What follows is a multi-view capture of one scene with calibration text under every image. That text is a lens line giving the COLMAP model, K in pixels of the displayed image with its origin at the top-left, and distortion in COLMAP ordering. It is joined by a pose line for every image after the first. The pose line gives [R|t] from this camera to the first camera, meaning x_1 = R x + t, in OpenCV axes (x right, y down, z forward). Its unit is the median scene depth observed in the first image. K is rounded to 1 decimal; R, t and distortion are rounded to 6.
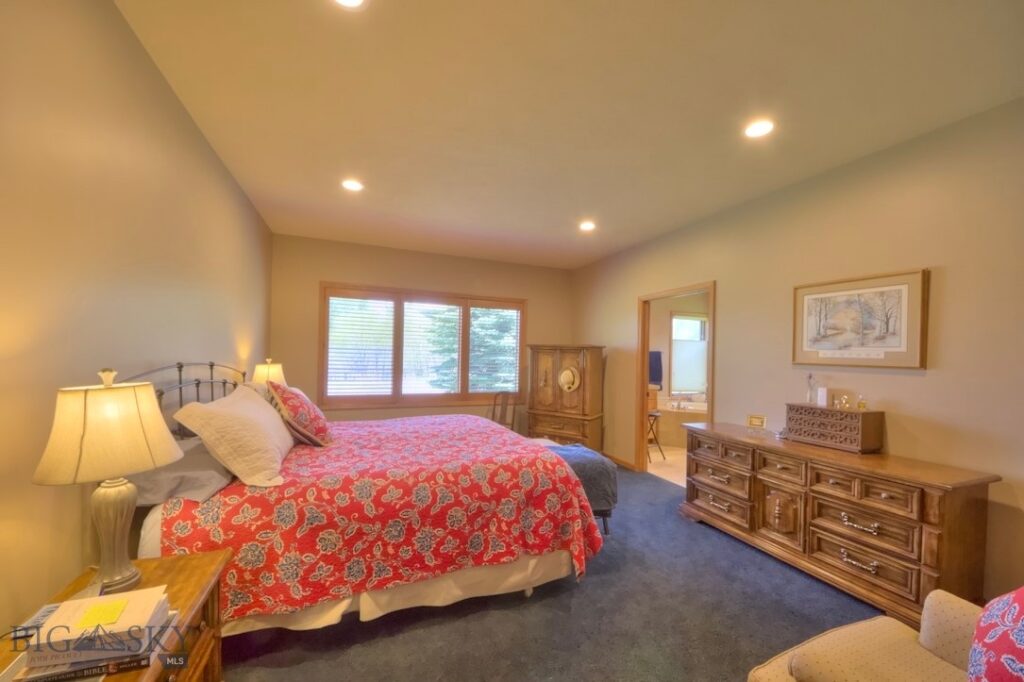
lens RADIAL K [[380.7, 0, 507.6], [0, 380.7, 352.0], [0, 0, 1]] dist [0.028655, -0.019232]
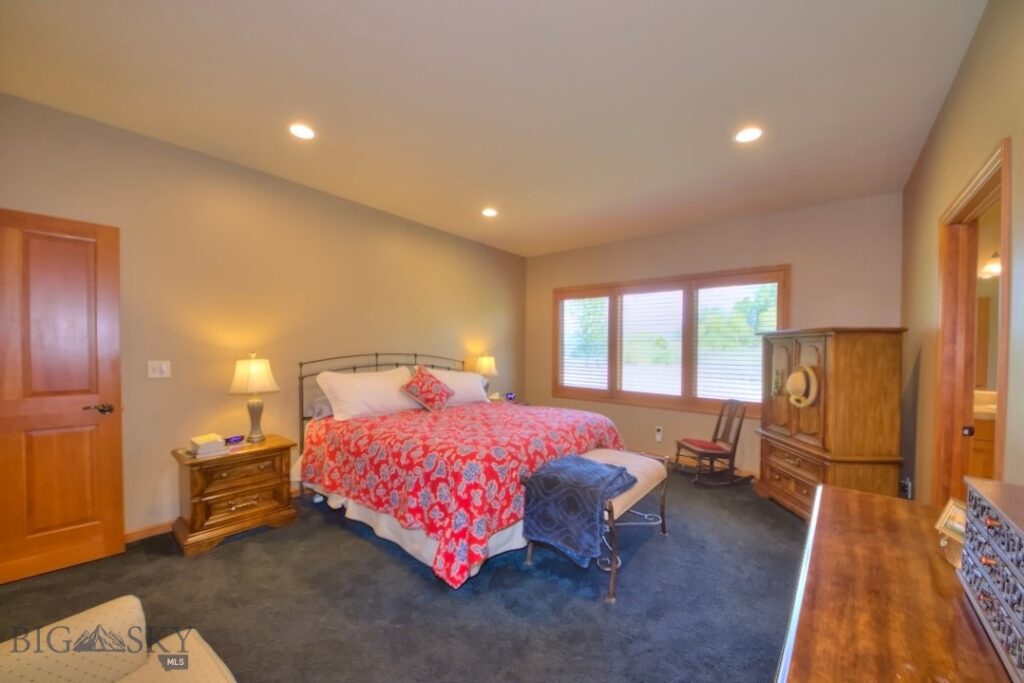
lens RADIAL K [[380.7, 0, 507.6], [0, 380.7, 352.5], [0, 0, 1]] dist [0.028655, -0.019232]
pose [[0.481082, -0.004501, -0.876664, 1.091046], [0.007416, 0.999972, -0.001065, 0.032292], [0.876644, -0.005989, 0.481102, 0.682932]]
